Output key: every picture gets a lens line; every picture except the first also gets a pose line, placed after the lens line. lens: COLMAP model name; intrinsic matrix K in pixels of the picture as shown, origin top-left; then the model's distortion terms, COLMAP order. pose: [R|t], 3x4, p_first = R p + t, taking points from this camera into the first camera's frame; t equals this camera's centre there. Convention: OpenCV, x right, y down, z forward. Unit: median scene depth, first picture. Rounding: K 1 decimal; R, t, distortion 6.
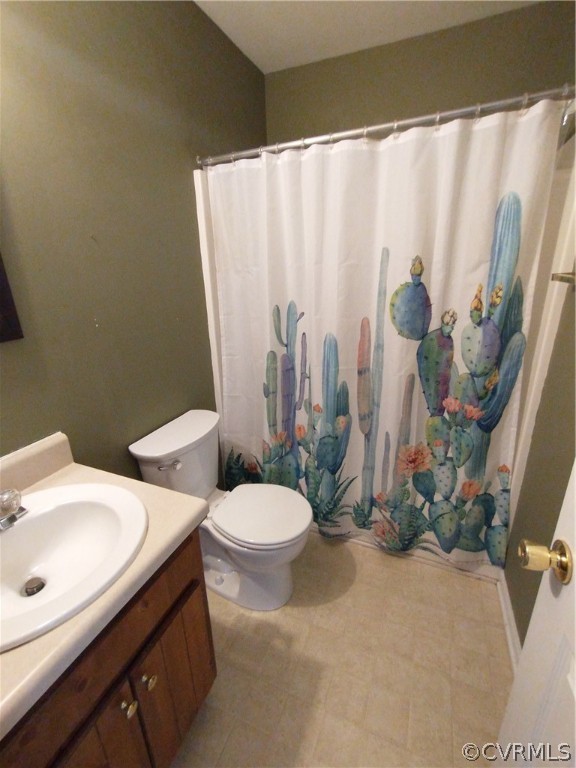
lens RADIAL K [[348.7, 0, 291.1], [0, 348.7, 380.7], [0, 0, 1]] dist [-0.000004, 0.000916]
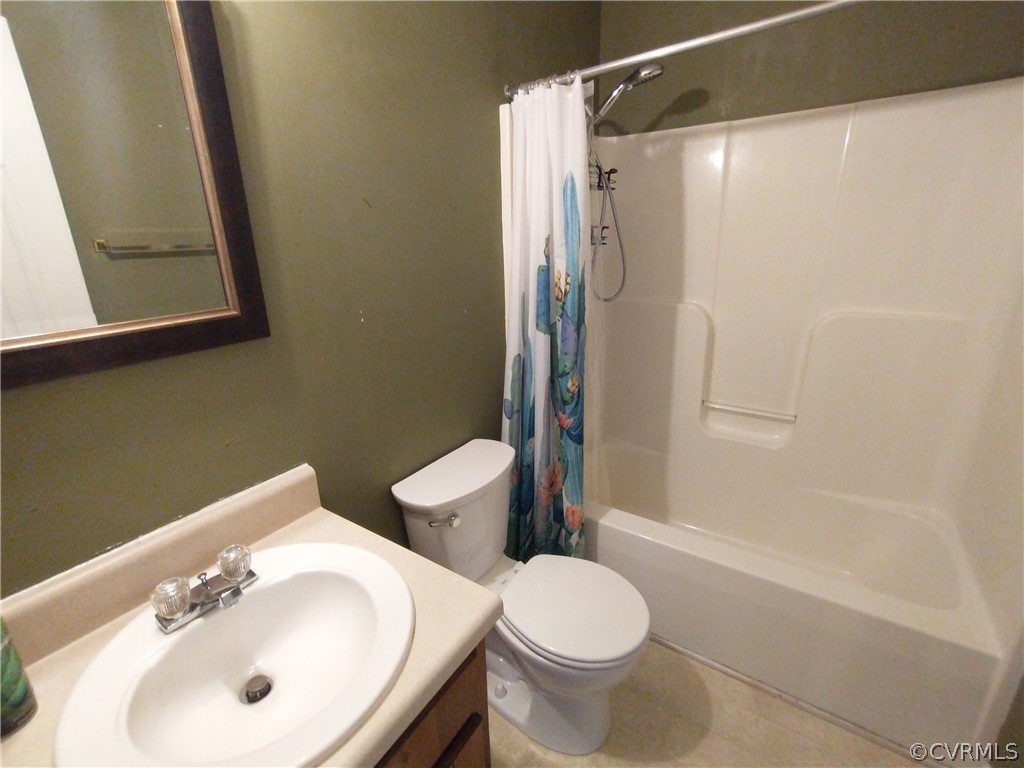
lens RADIAL K [[464.9, 0, 504.5], [0, 464.9, 377.6], [0, 0, 1]] dist [-0.000004, 0.000916]
pose [[0.978451, 0.055865, -0.198776, -0.069631], [-0.060431, 0.998028, -0.016971, -0.040339], [0.197436, 0.028618, 0.979898, 0.115798]]
